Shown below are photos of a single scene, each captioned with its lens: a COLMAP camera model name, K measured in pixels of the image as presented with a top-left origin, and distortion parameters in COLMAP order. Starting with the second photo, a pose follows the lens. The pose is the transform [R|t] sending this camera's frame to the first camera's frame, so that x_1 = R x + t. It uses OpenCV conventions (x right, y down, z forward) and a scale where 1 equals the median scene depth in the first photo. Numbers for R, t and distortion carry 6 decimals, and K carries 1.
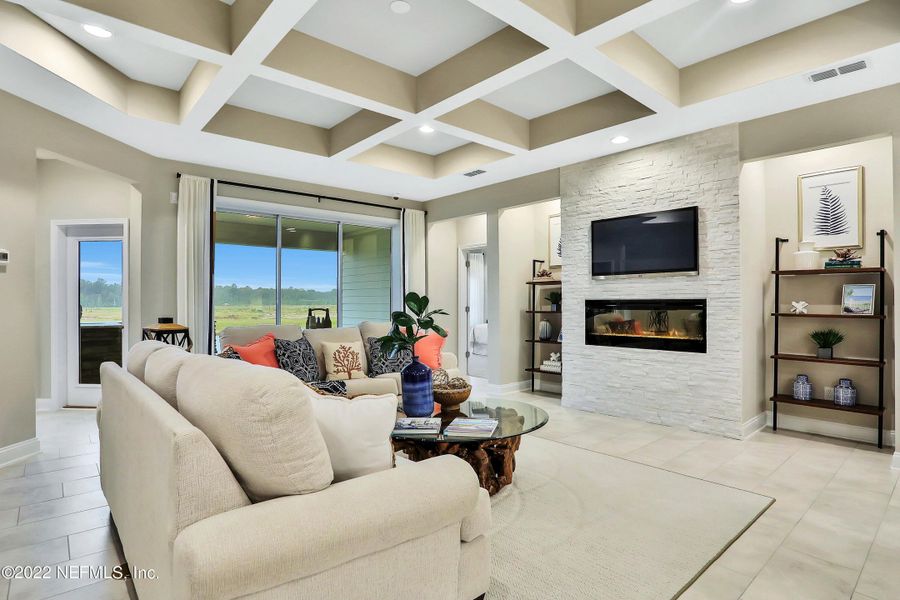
lens RADIAL K [[484.4, 0, 451.2], [0, 484.4, 302.5], [0, 0, 1]] dist [-0.037664, 0.013795]
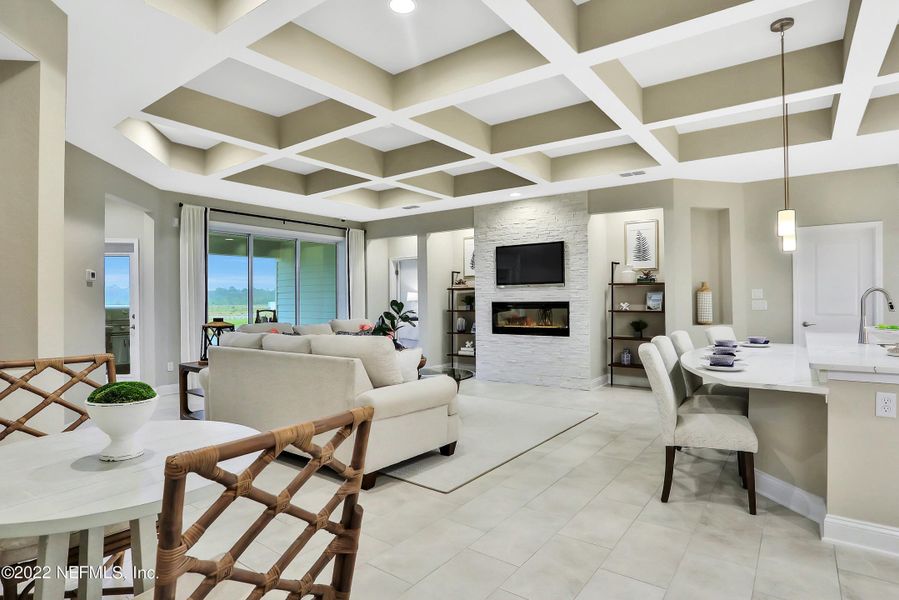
lens RADIAL K [[483.9, 0, 455.7], [0, 483.9, 299.5], [0, 0, 1]] dist [-0.037664, 0.013795]
pose [[0.977350, -0.004977, 0.211570, -0.132433], [0.005913, 0.999975, -0.003792, -0.008746], [-0.211546, 0.004957, 0.977355, -0.380245]]
